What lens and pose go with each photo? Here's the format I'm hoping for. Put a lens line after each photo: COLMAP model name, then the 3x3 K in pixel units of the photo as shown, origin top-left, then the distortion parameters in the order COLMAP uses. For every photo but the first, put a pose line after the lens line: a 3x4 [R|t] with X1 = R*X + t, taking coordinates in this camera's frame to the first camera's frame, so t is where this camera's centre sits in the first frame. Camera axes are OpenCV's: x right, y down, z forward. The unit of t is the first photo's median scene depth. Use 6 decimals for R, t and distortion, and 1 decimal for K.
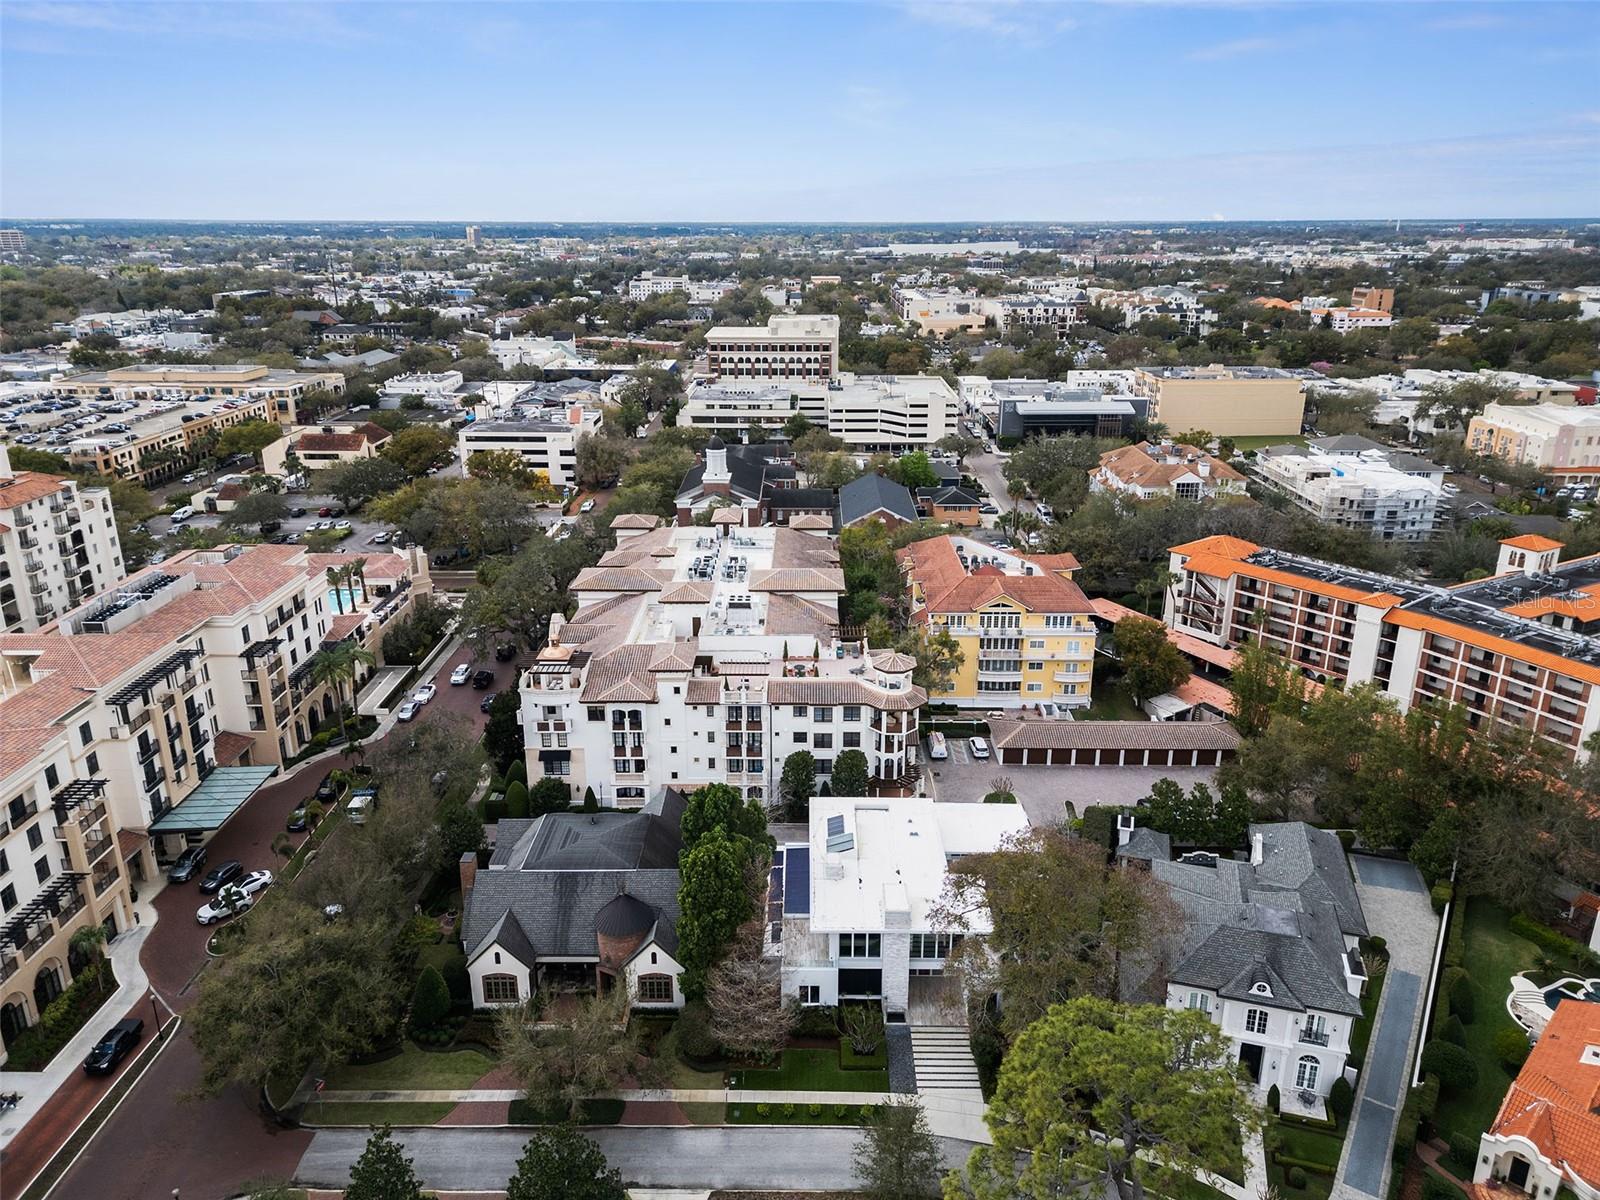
lens RADIAL K [[1154.9, 0, 800.0], [0, 1154.9, 600.0], [0, 0, 1]] dist [0.170664, -0.292849]
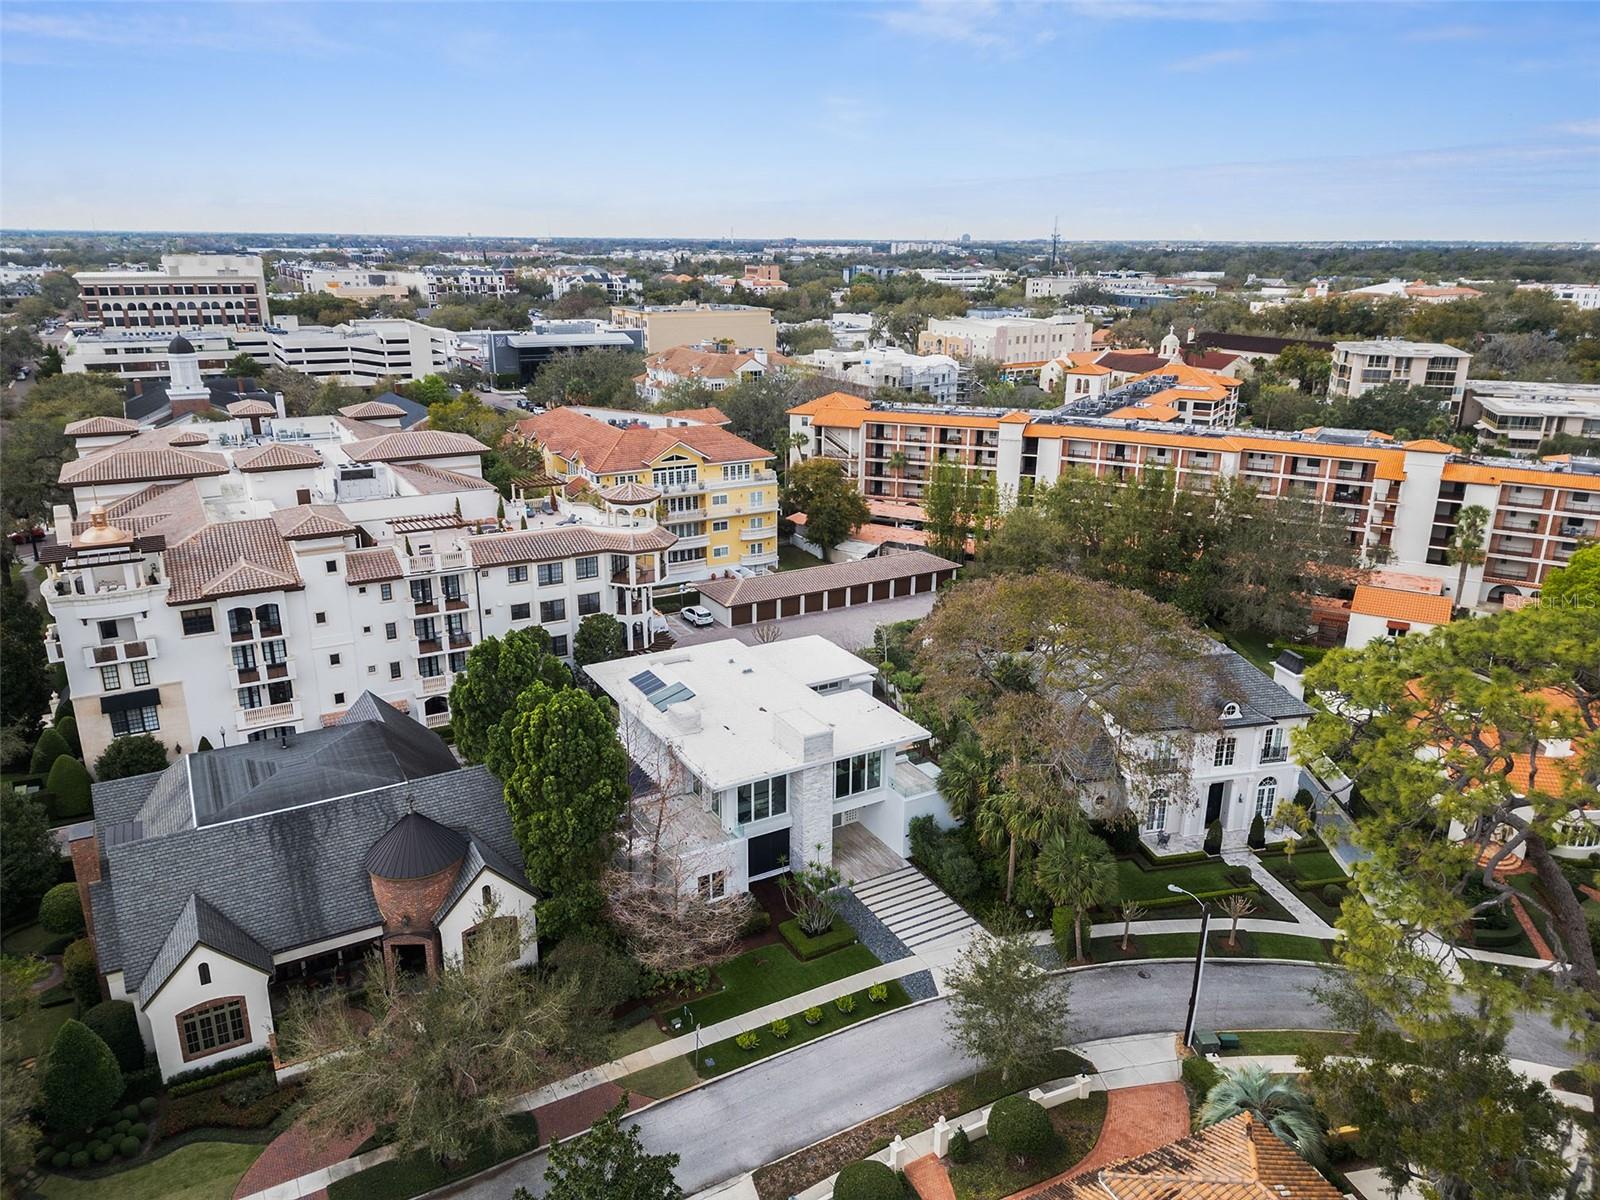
lens RADIAL K [[1137.5, 0, 800.0], [0, 1137.5, 600.0], [0, 0, 1]] dist [0.091003, -0.097052]
pose [[0.857464, -0.146860, 0.493140, -0.201096], [0.161623, 0.986769, 0.012839, 0.129880], [-0.488501, 0.068694, 0.869855, 0.286741]]
